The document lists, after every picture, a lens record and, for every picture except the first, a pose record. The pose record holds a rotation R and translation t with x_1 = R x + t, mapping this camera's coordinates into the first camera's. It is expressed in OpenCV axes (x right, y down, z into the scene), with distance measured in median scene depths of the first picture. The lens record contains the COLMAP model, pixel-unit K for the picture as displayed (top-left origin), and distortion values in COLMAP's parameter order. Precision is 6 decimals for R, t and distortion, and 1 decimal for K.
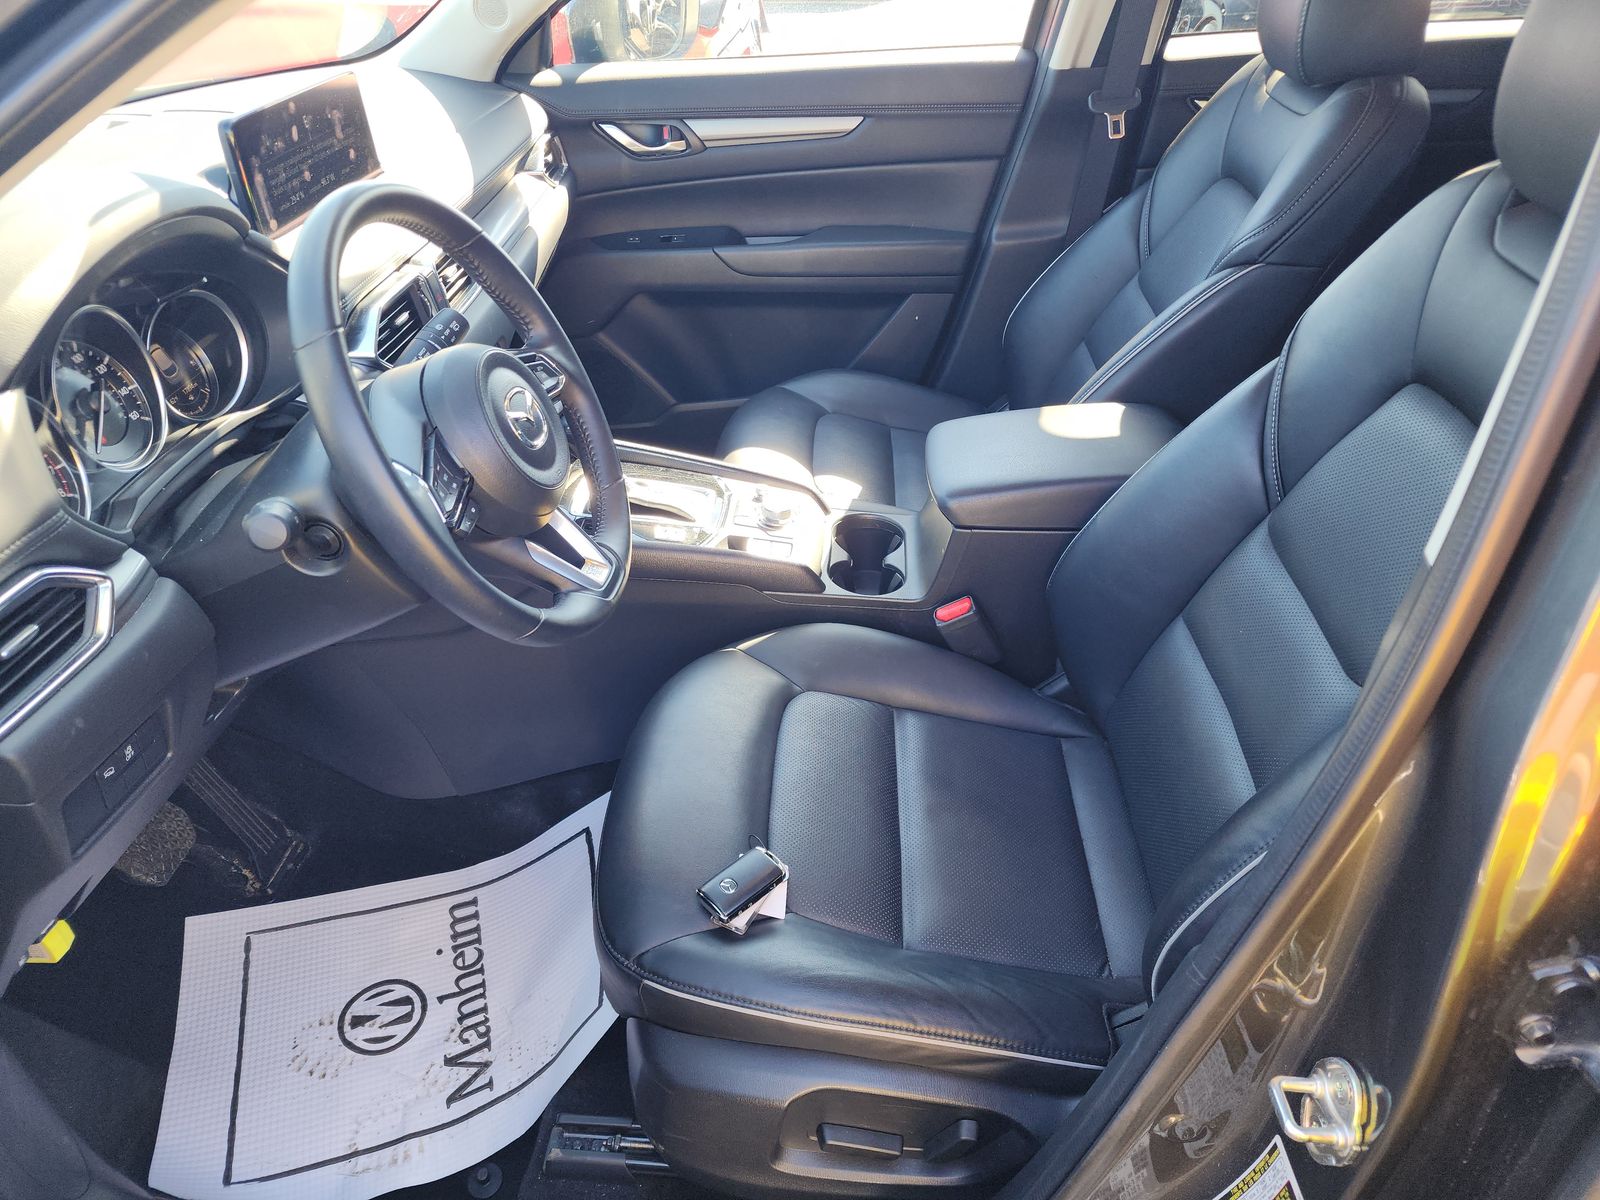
lens RADIAL K [[1073.8, 0, 795.6], [0, 1073.8, 598.5], [0, 0, 1]] dist [0.040876, -0.029988]
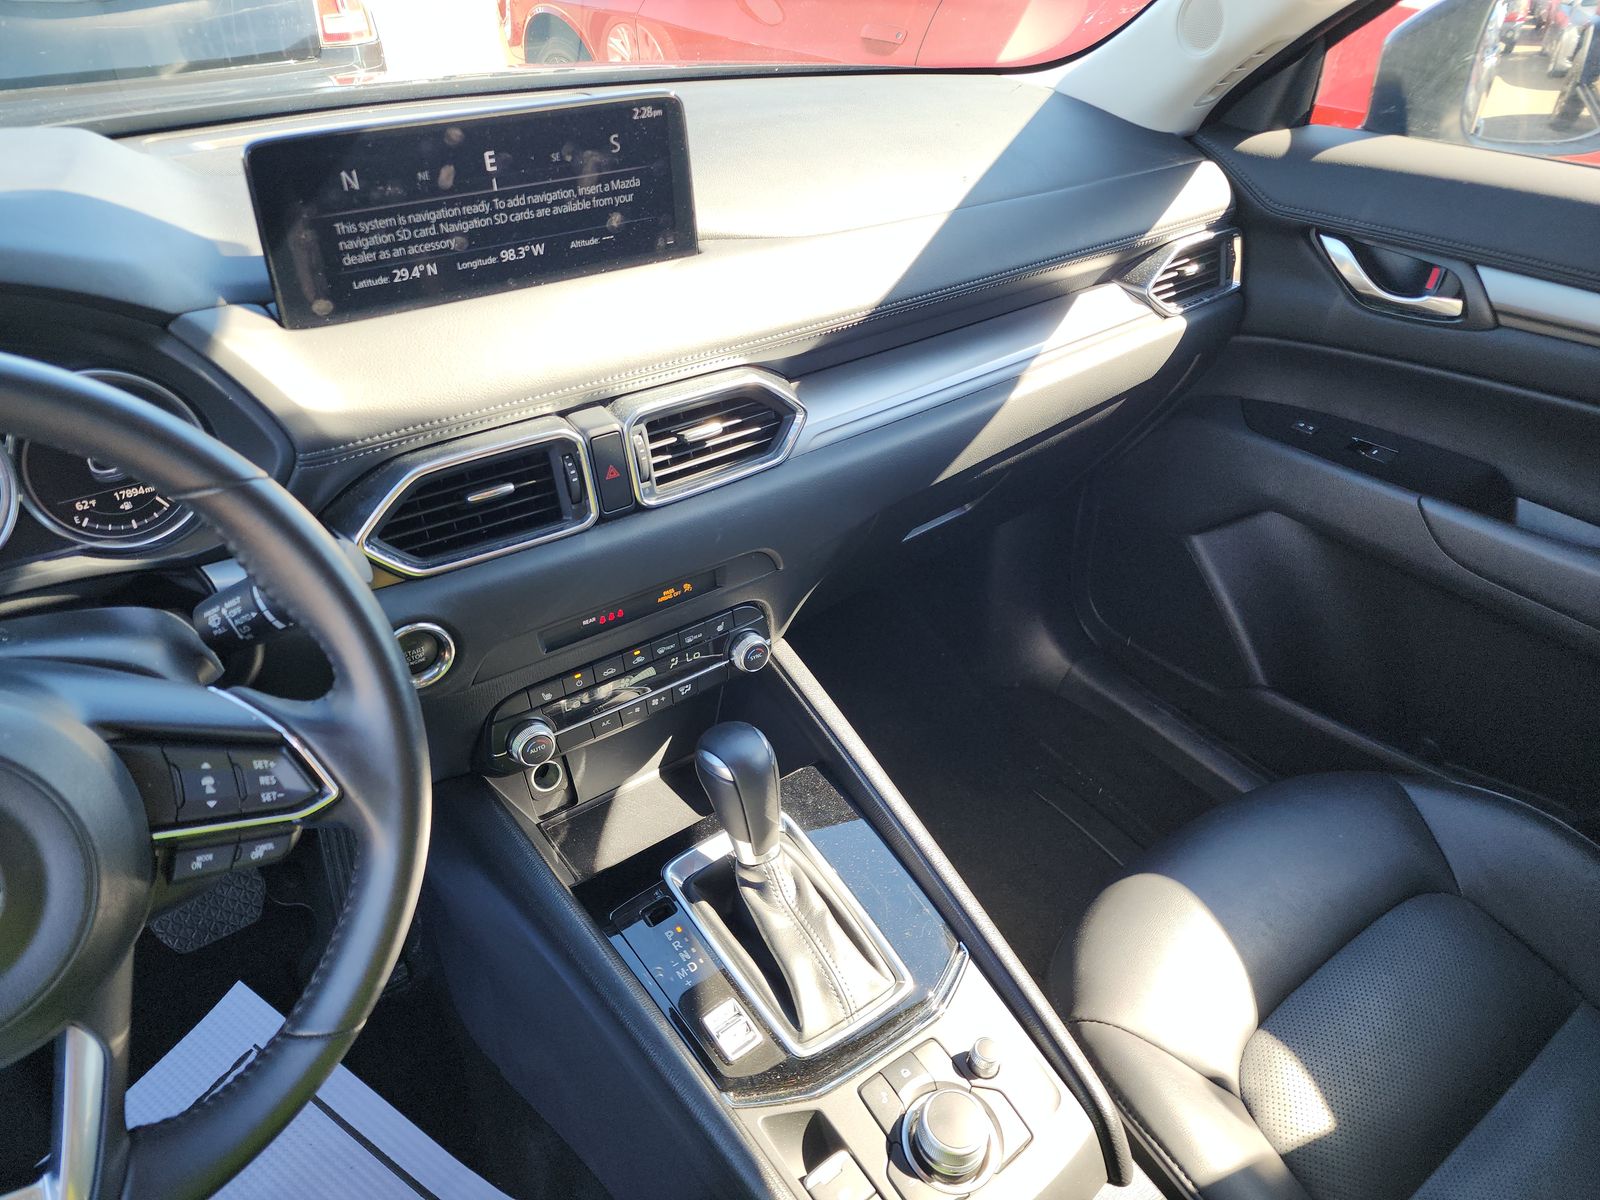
lens RADIAL K [[1073.8, 0, 793.7], [0, 1073.8, 586.9], [0, 0, 1]] dist [0.040876, -0.029988]
pose [[0.623891, 0.452634, -0.637089, 0.097264], [-0.449598, 0.874671, 0.181145, -0.250462], [0.639235, 0.173419, 0.749202, 0.415002]]
